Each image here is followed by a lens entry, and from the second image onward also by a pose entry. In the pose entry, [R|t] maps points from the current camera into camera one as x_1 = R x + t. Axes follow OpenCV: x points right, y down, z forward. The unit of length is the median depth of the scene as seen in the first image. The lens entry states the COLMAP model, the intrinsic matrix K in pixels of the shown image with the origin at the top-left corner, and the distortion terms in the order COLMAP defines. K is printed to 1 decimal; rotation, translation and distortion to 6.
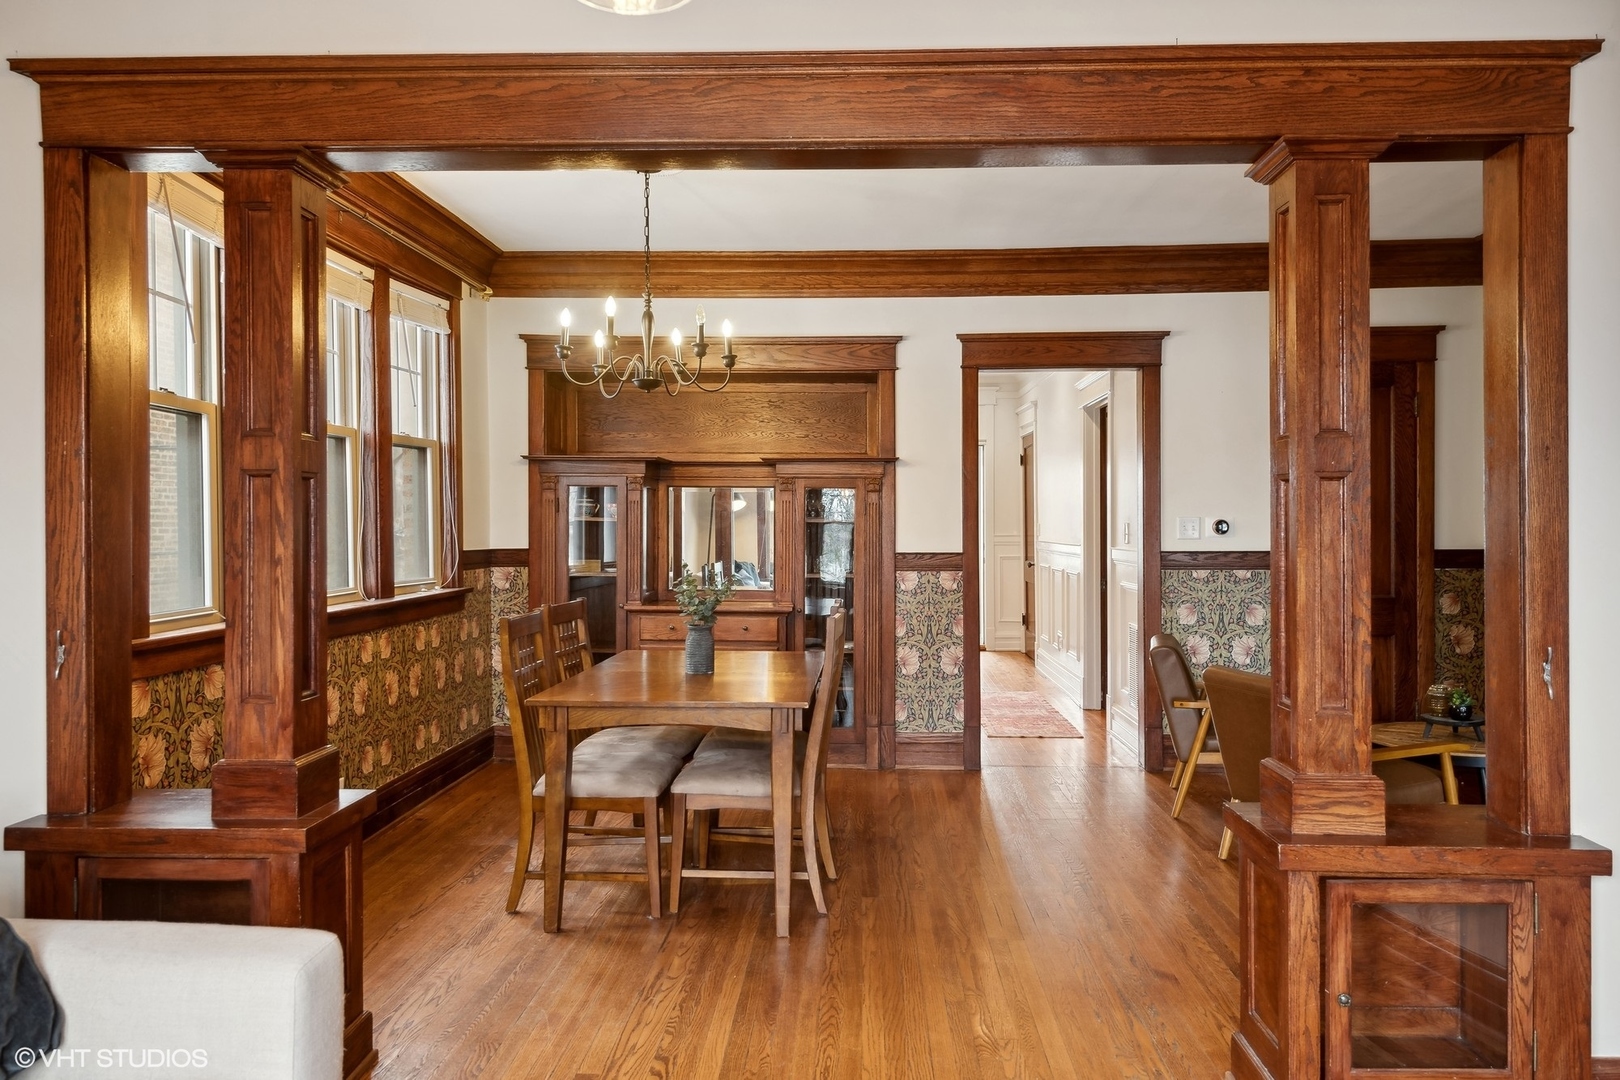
lens RADIAL K [[1128.3, 0, 840.0], [0, 1128.3, 528.0], [0, 0, 1]] dist [0.023908, -0.012958]
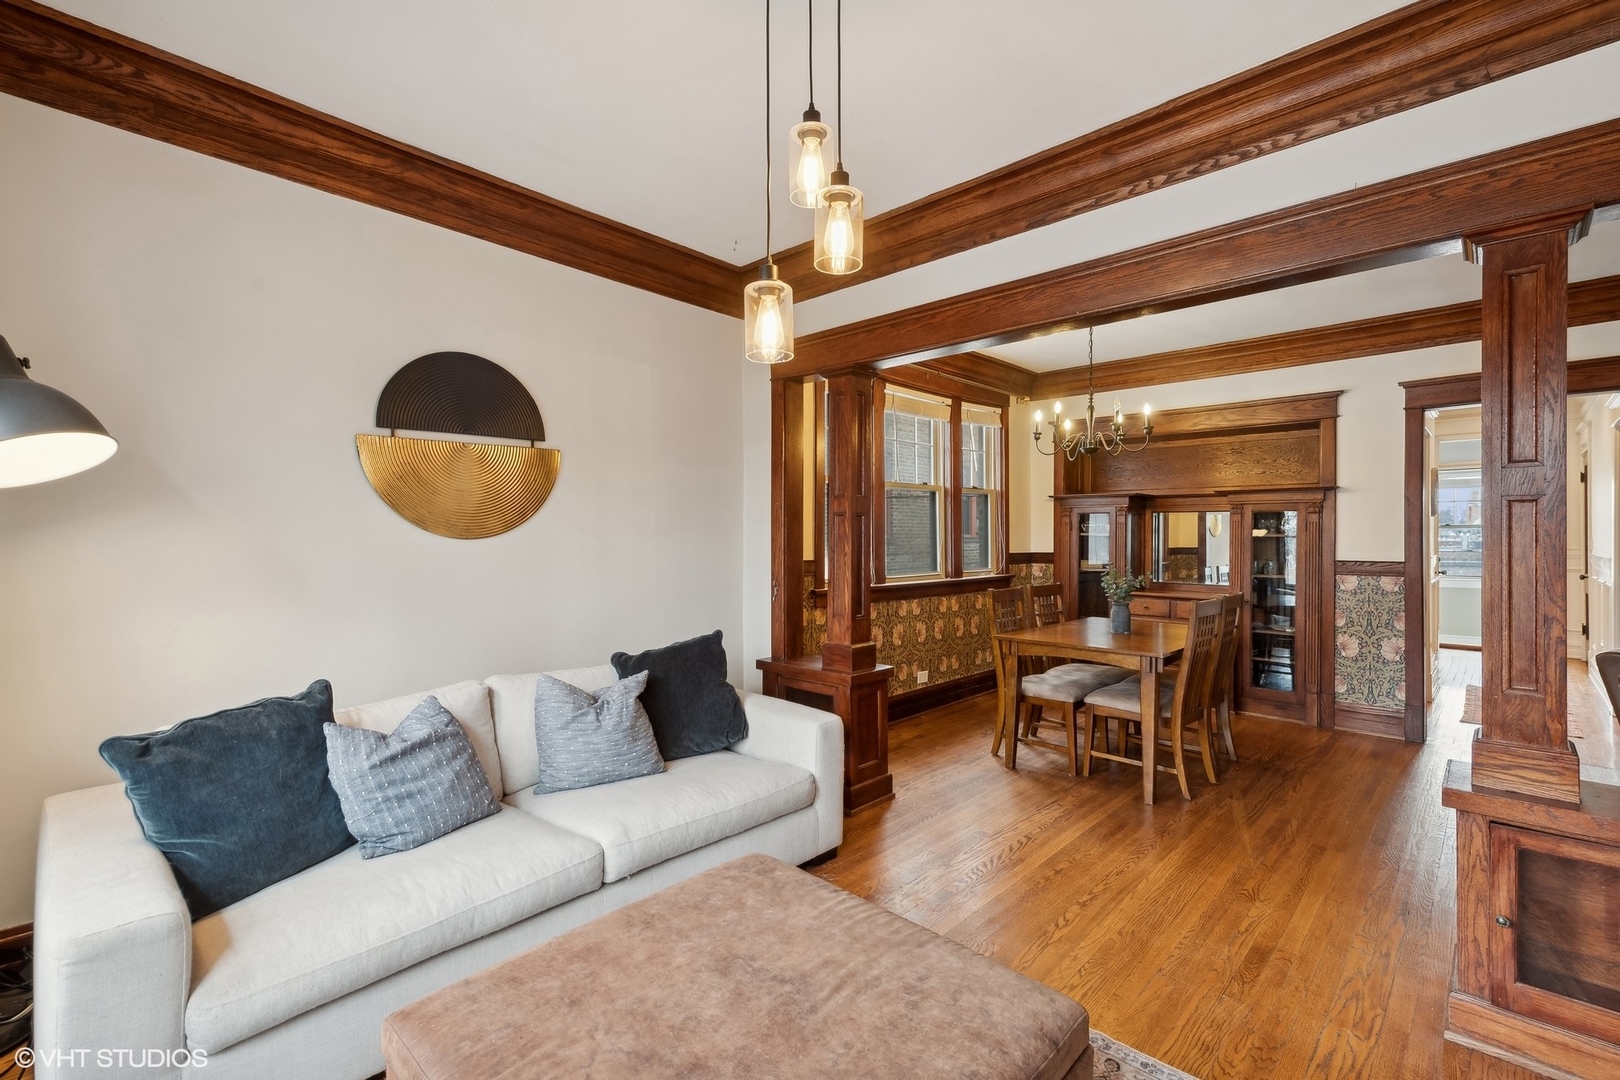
lens RADIAL K [[729.0, 0, 756.5], [0, 729.0, 541.0], [0, 0, 1]] dist [0.032521, -0.004116]
pose [[0.716975, 0.005224, -0.697080, 0.167709], [-0.004270, 0.999986, 0.003102, 0.000196], [0.697086, 0.000753, 0.716987, -0.061868]]
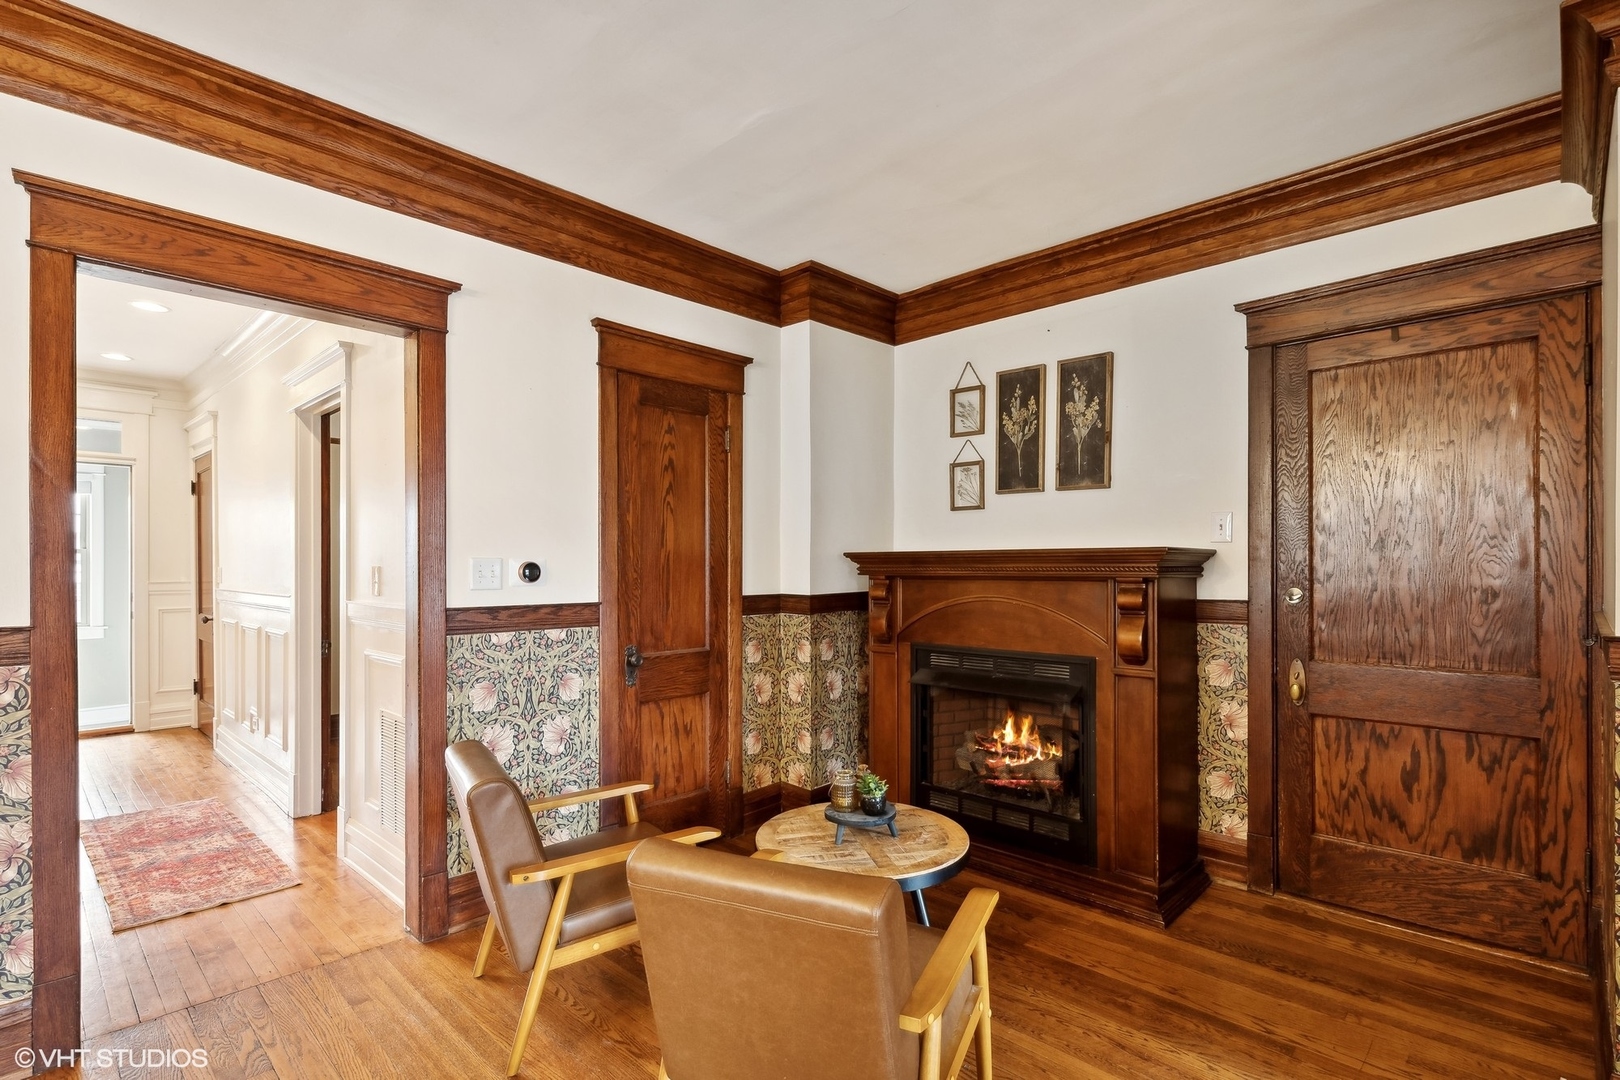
lens RADIAL K [[771.5, 0, 803.8], [0, 771.5, 565.1], [0, 0, 1]] dist [0.006076, -0.002882]
pose [[0.679613, 0.003807, 0.733561, 0.090530], [0.002253, 0.999971, -0.007278, -0.001433], [-0.733568, 0.006599, 0.679584, 0.529141]]
